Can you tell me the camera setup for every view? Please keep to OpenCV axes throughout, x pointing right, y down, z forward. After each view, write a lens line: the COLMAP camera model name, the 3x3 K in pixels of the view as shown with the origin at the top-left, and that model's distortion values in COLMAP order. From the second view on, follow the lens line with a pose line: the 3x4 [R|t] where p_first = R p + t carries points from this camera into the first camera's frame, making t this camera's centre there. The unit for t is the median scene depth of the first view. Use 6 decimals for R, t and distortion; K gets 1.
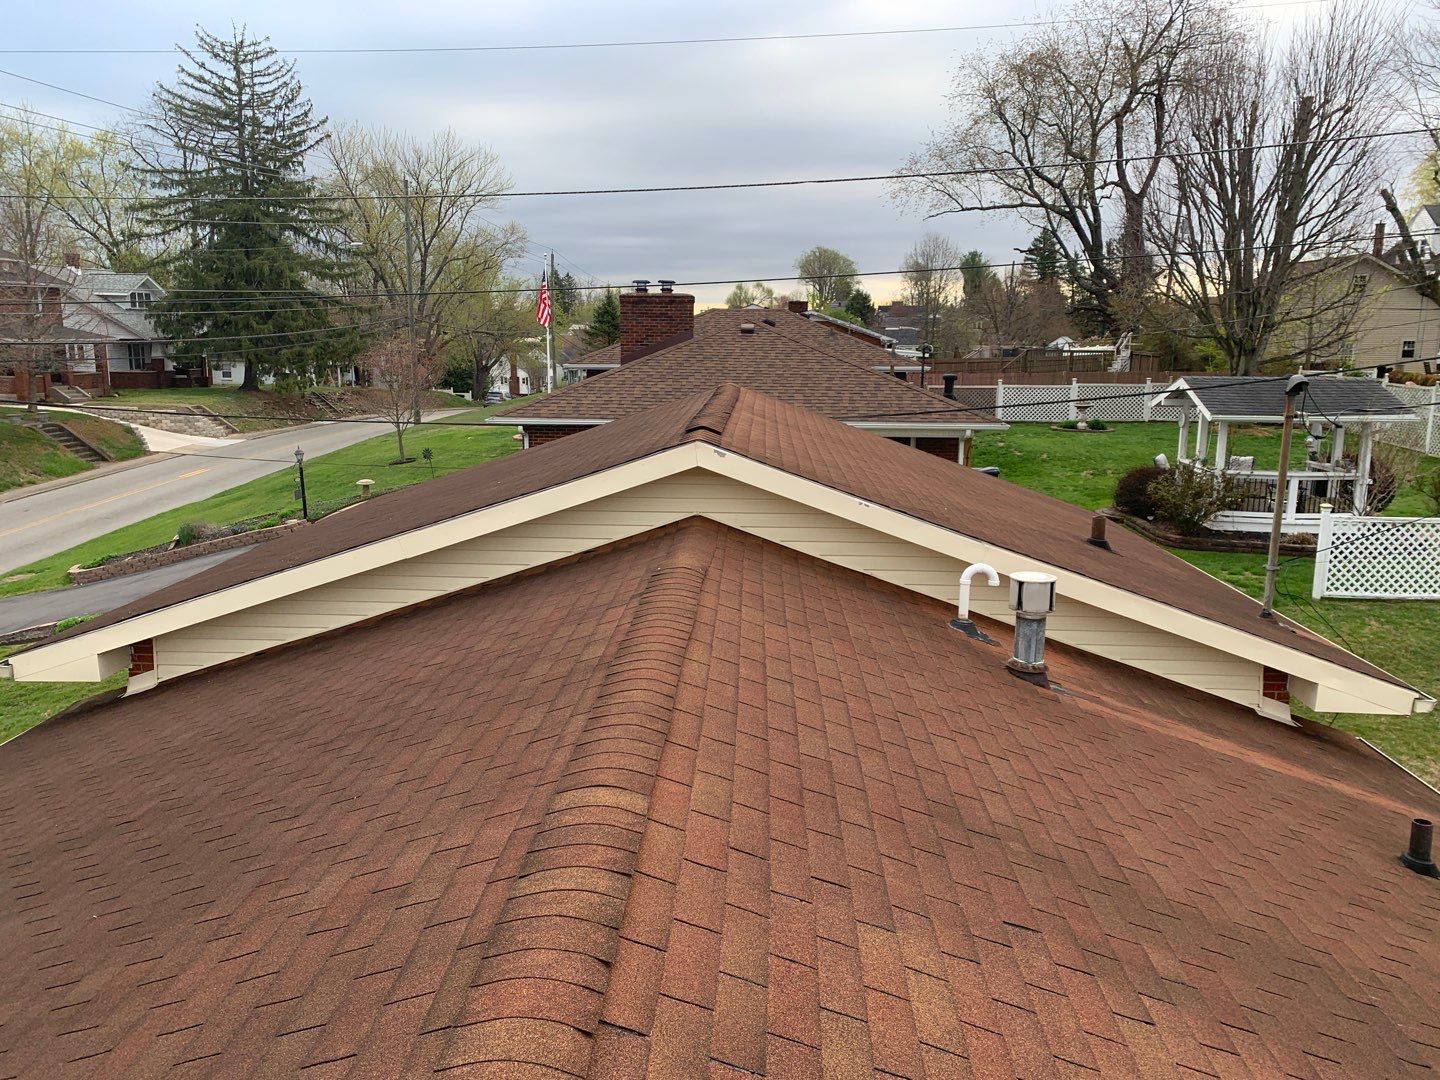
lens RADIAL K [[1101.6, 0, 720.0], [0, 1101.6, 526.3], [0, 0, 1]] dist [0.059623, -0.070248]
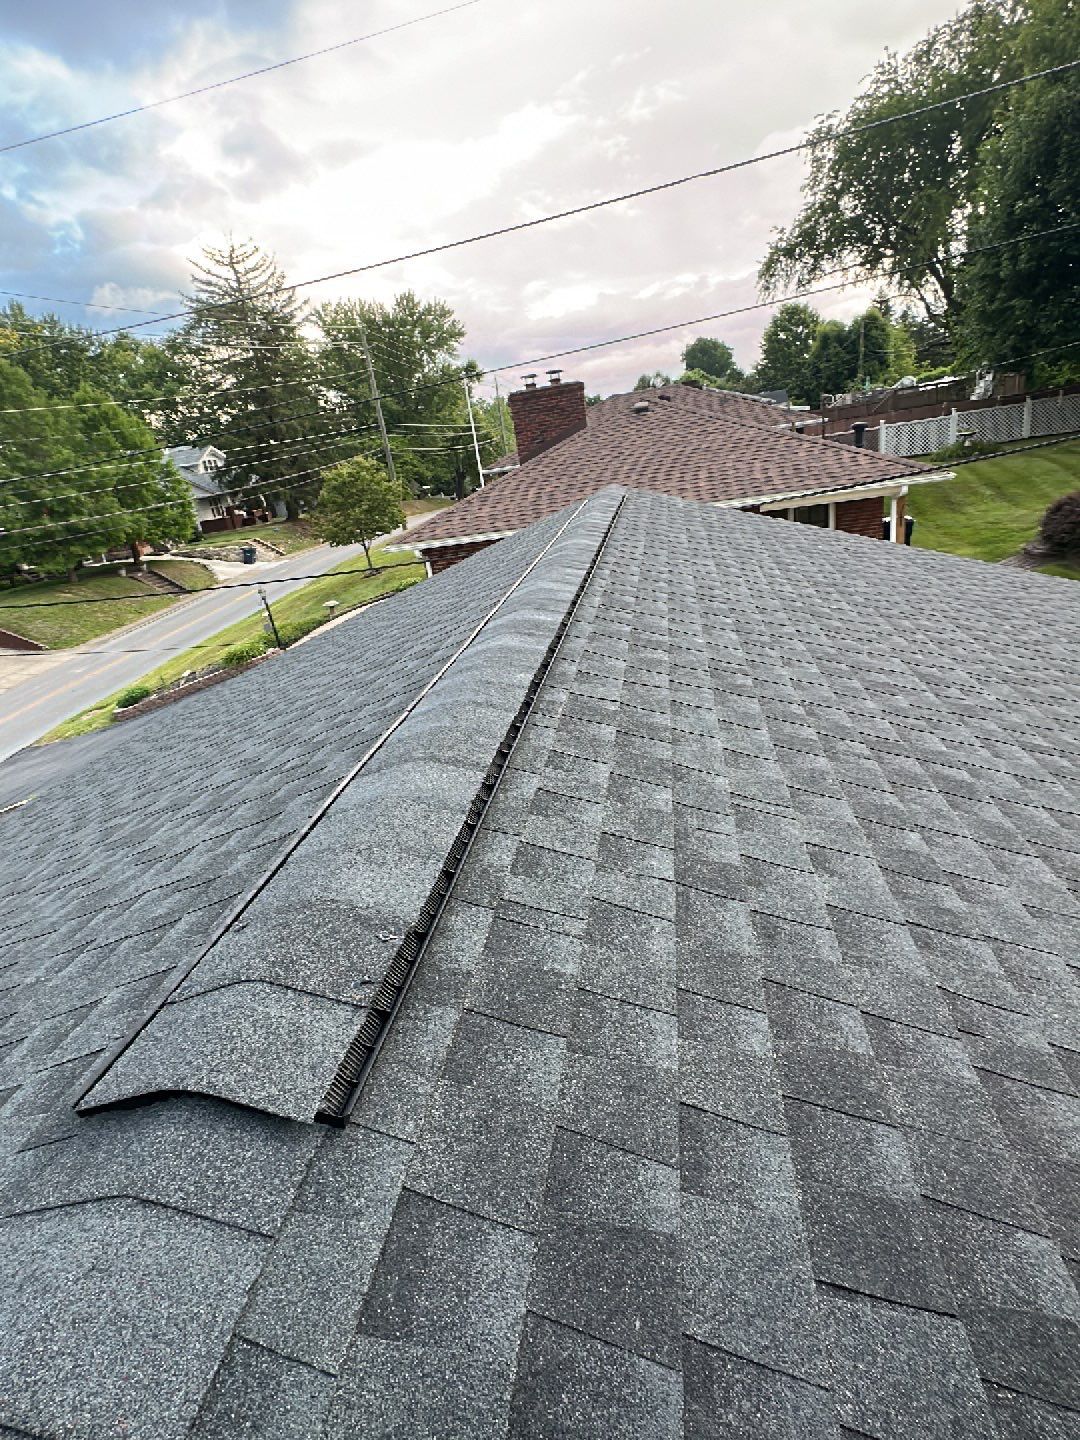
lens RADIAL K [[710.4, 0, 540.3], [0, 710.4, 718.6], [0, 0, 1]] dist [0.000821, -0.001339]
pose [[0.980801, -0.098276, -0.168436, 0.017317], [0.132003, 0.970346, 0.202492, -0.056366], [0.143541, -0.220838, 0.964690, 0.351484]]
